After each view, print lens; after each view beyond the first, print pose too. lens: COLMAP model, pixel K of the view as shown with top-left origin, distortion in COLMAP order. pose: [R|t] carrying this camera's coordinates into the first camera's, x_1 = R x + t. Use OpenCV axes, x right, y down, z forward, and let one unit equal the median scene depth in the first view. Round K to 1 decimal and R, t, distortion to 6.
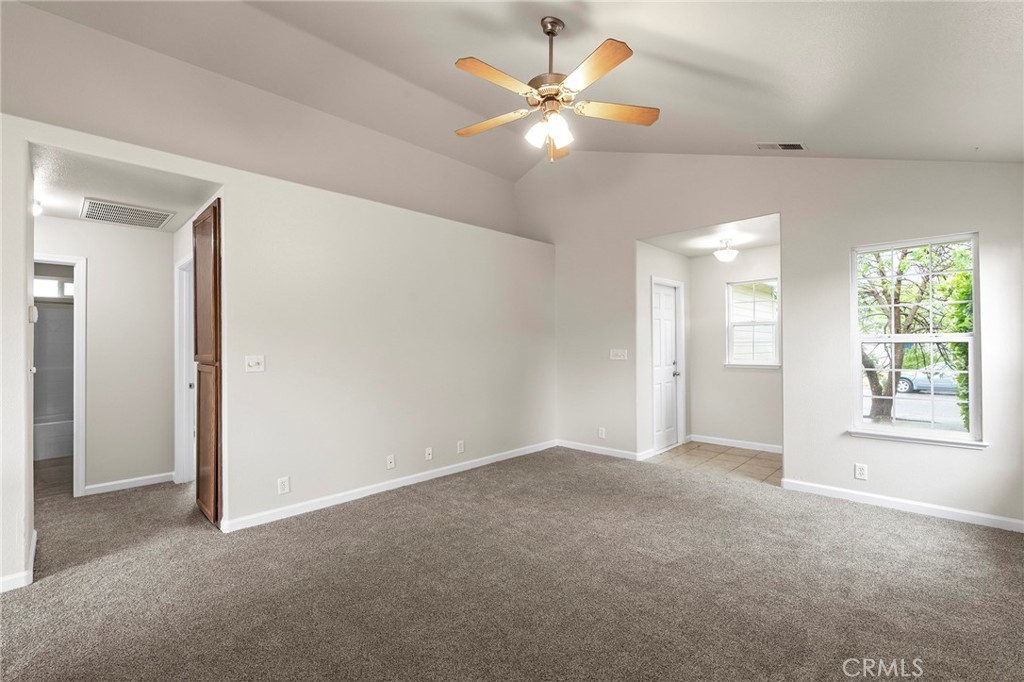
lens RADIAL K [[453.0, 0, 513.7], [0, 453.0, 344.9], [0, 0, 1]] dist [-0.008150, 0.001457]
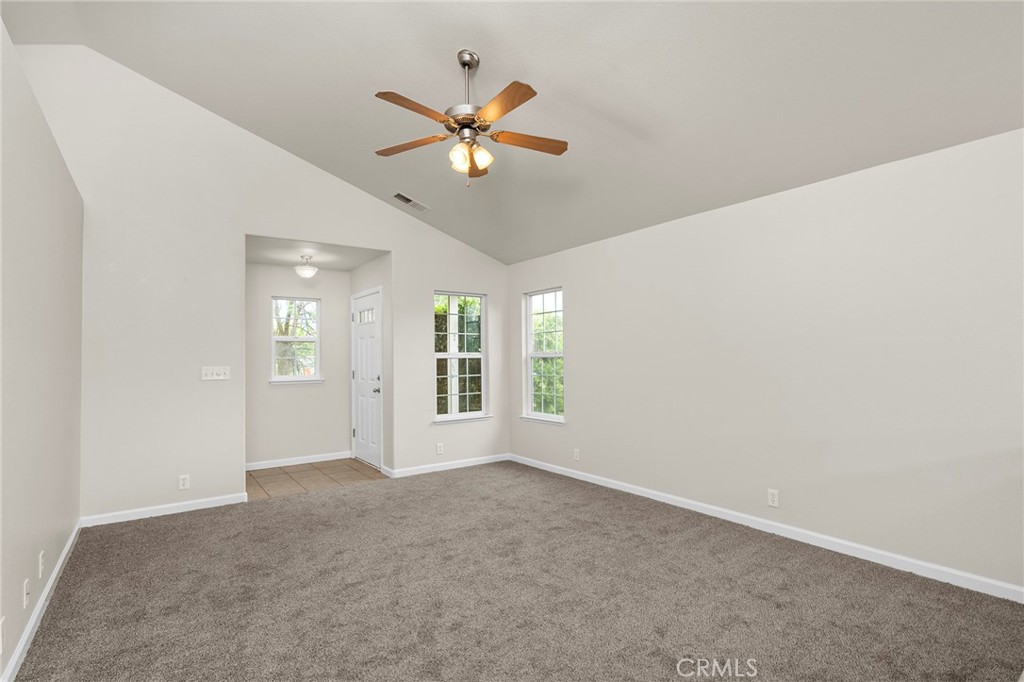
lens RADIAL K [[496.6, 0, 515.0], [0, 496.6, 345.6], [0, 0, 1]] dist [-0.000818, -0.000252]
pose [[0.159596, 0.032614, 0.986644, -0.551465], [0.007450, 0.999386, -0.034240, 0.008276], [-0.987154, 0.012815, 0.159255, 0.379107]]
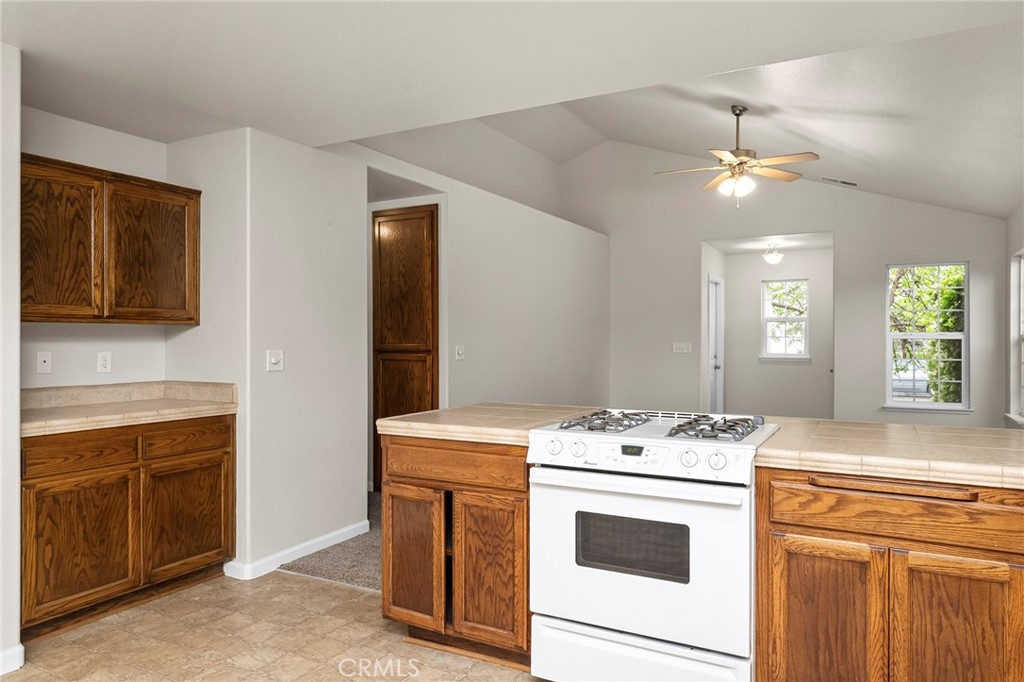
lens RADIAL K [[701.8, 0, 512.7], [0, 701.8, 335.5], [0, 0, 1]] dist [0.002450, 0.000511]
pose [[0.959735, 0.010808, 0.280698, -0.633324], [-0.010160, 0.999941, -0.003766, 0.003702], [-0.280722, 0.000762, 0.959789, -0.475133]]
